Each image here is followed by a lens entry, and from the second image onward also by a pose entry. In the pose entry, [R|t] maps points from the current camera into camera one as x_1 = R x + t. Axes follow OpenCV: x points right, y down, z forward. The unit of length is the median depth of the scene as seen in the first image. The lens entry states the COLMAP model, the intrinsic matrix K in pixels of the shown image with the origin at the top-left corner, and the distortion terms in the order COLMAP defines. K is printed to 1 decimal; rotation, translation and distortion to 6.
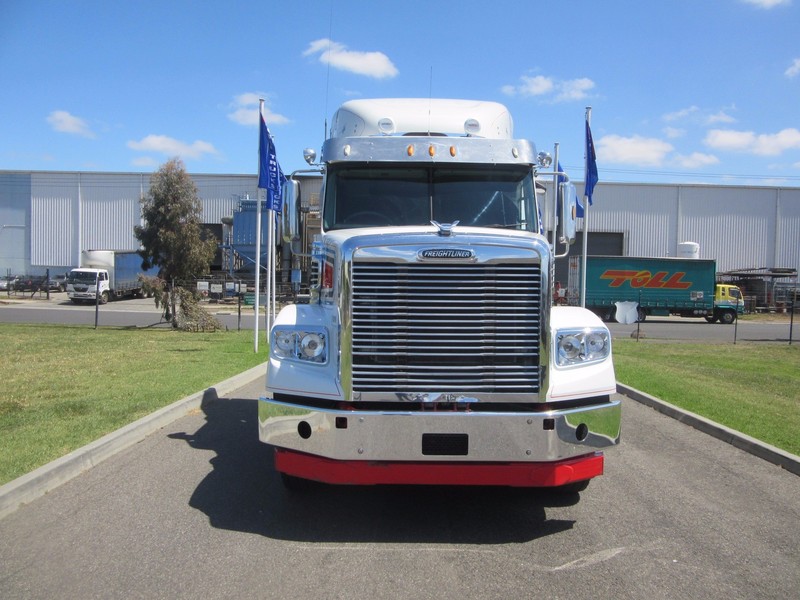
lens RADIAL K [[588.9, 0, 396.9], [0, 588.9, 302.5], [0, 0, 1]] dist [-0.029106, 0.005727]
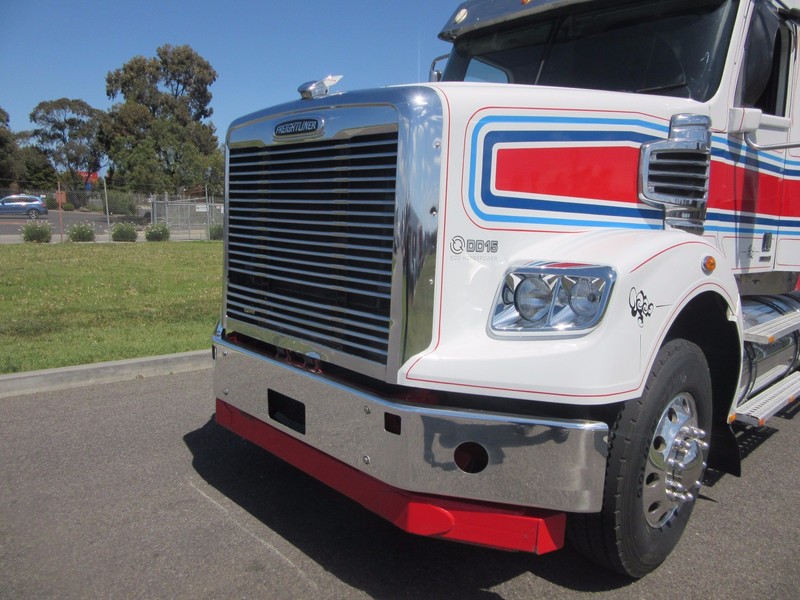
lens RADIAL K [[582.6, 0, 403.3], [0, 582.6, 297.5], [0, 0, 1]] dist [-0.009047, -0.002088]
pose [[0.706716, 0.116118, -0.697903, 0.632389], [-0.049294, 0.992124, 0.115154, 0.023656], [0.705778, -0.046979, 0.706874, 0.612275]]
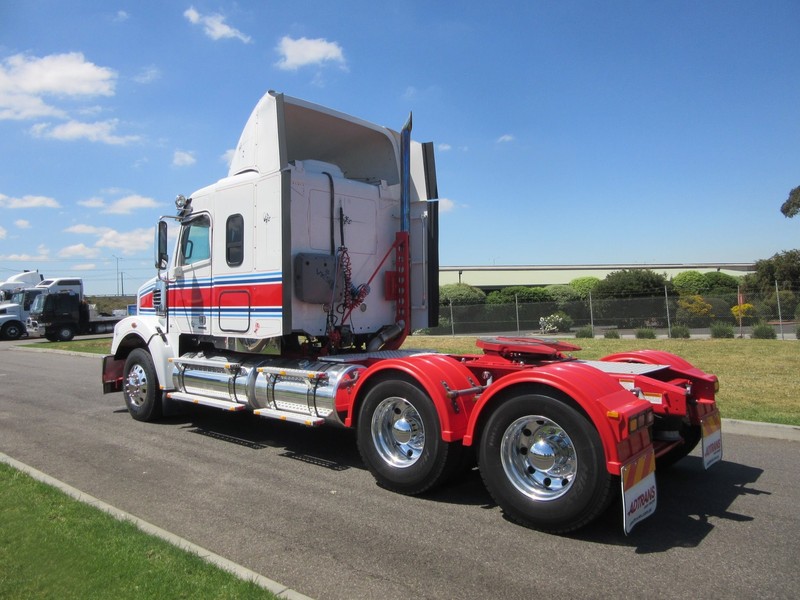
lens RADIAL K [[600.1, 0, 402.1], [0, 600.1, 304.4], [0, 0, 1]] dist [-0.017284, -0.003016]
pose [[-0.654132, -0.014794, -0.756236, 1.471390], [-0.021909, 0.999760, -0.000607, -0.053096], [0.756063, 0.016171, -0.654299, 3.559140]]
